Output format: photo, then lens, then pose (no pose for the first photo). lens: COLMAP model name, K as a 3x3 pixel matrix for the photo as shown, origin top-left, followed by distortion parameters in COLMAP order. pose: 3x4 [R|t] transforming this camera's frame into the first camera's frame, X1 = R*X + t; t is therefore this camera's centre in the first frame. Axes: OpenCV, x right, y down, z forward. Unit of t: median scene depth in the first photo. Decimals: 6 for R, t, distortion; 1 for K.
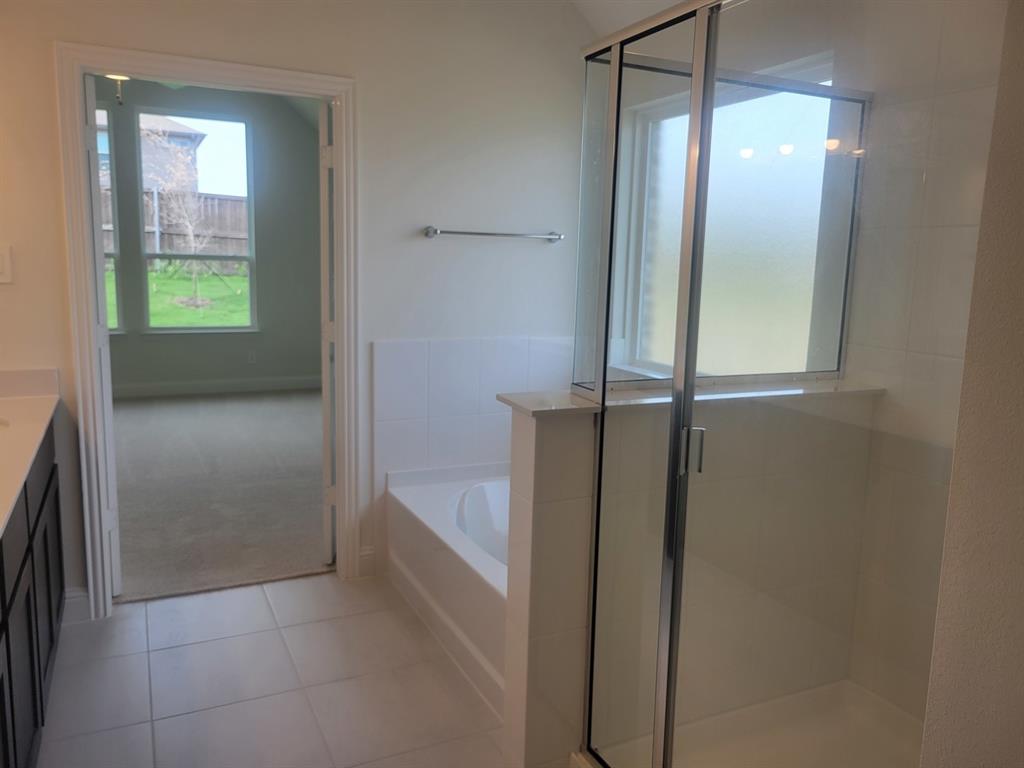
lens RADIAL K [[771.9, 0, 504.4], [0, 771.9, 383.5], [0, 0, 1]] dist [0.016889, 0.001021]
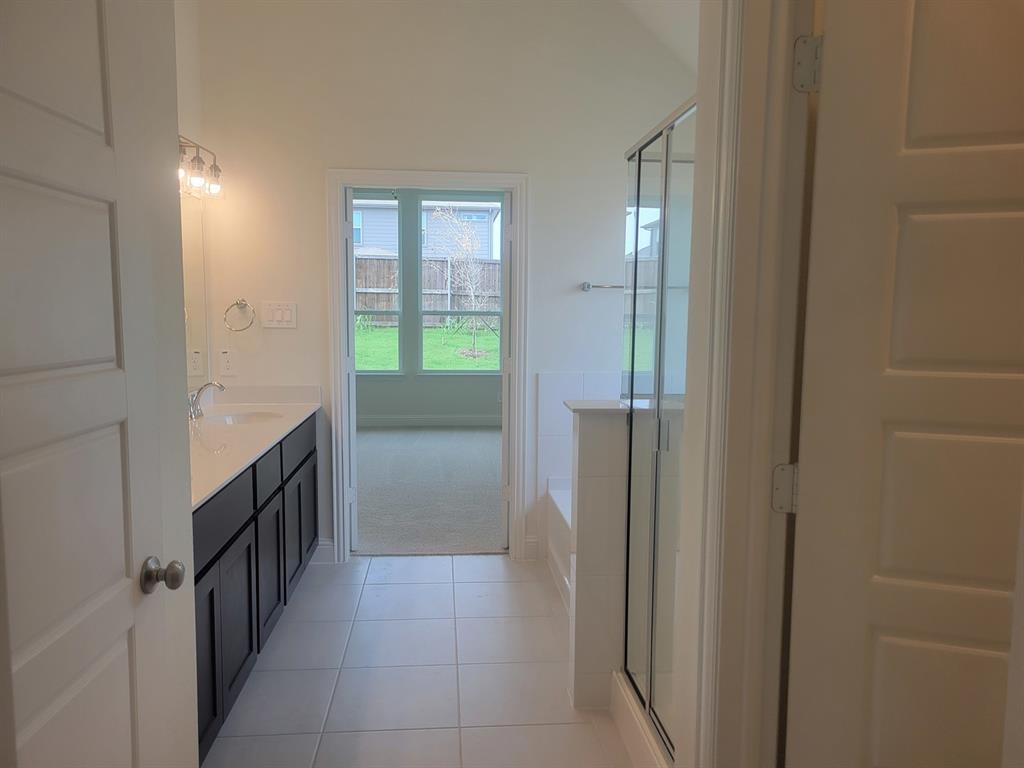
lens RADIAL K [[759.6, 0, 512.7], [0, 759.6, 398.3], [0, 0, 1]] dist [0.005861, 0.000841]
pose [[0.937691, 0.023627, -0.346665, 0.081377], [-0.041425, 0.998171, -0.044021, 0.016178], [0.344991, 0.055639, 0.936955, -0.069179]]
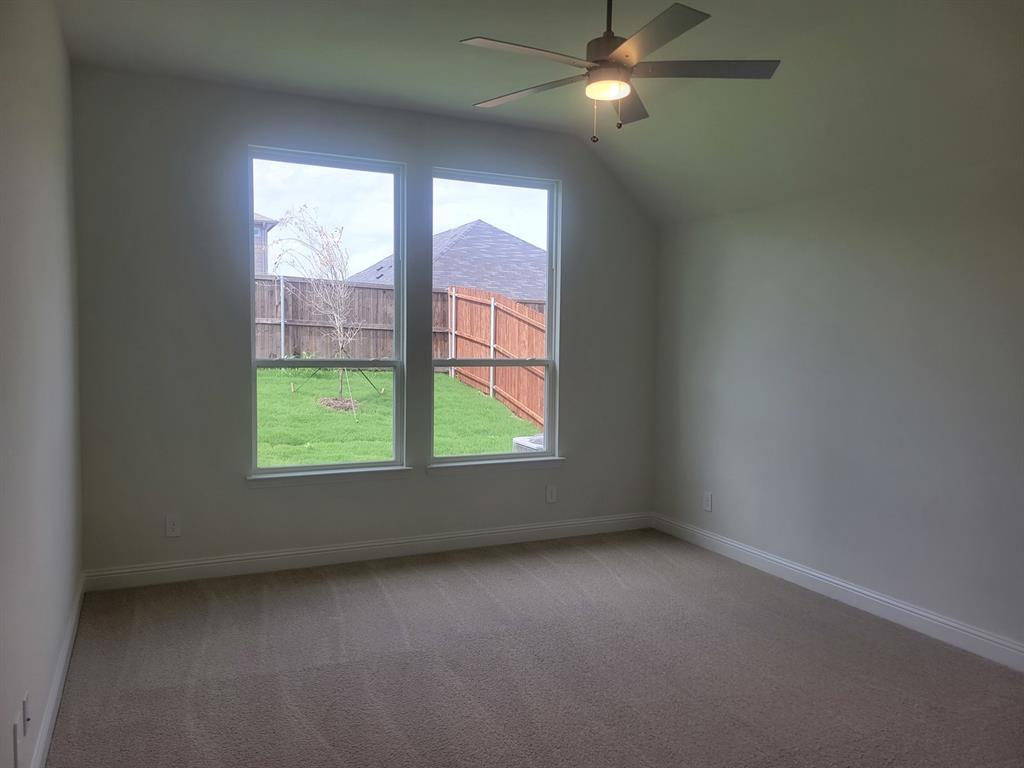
lens RADIAL K [[765.6, 0, 512.0], [0, 765.6, 384.0], [0, 0, 1]] dist [0.034517, -0.002505]
pose [[0.999895, -0.012491, -0.007281, -0.308919], [0.011668, 0.994527, -0.103826, -0.054327], [0.008539, 0.103730, 0.994569, 0.218667]]
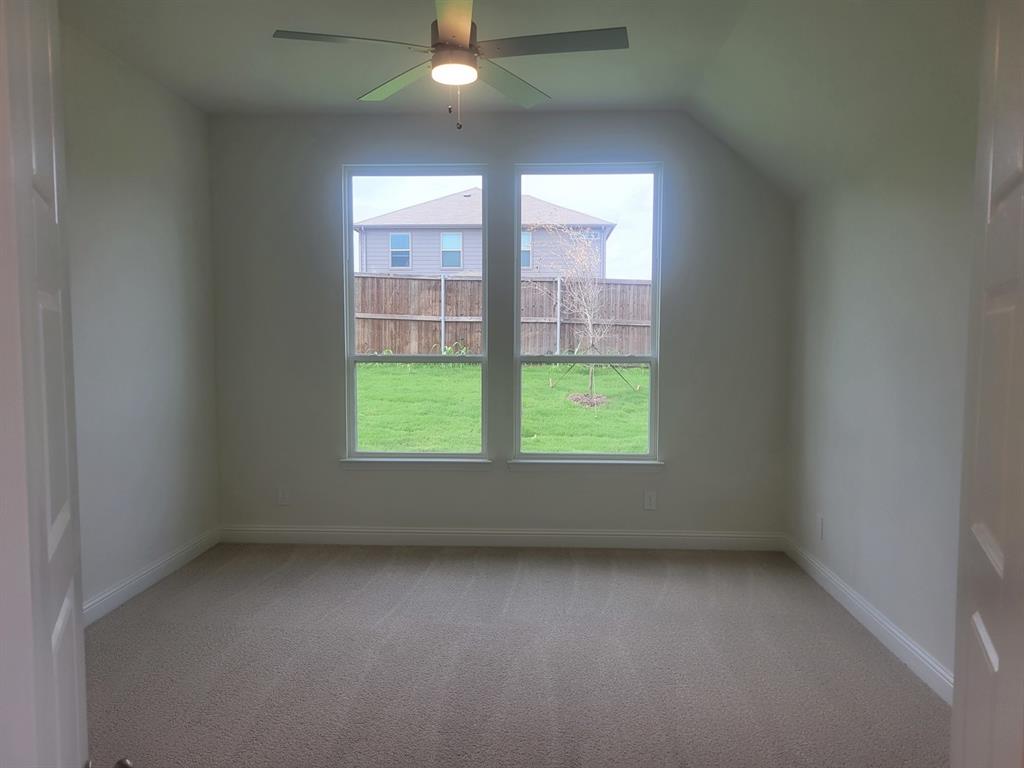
lens RADIAL K [[765.6, 0, 512.0], [0, 765.6, 384.0], [0, 0, 1]] dist [0.034517, -0.002505]
pose [[0.880635, 0.007004, -0.473744, -0.095088], [-0.055893, 0.994445, -0.089197, -0.059946], [0.470487, 0.105029, 0.876134, 0.282436]]
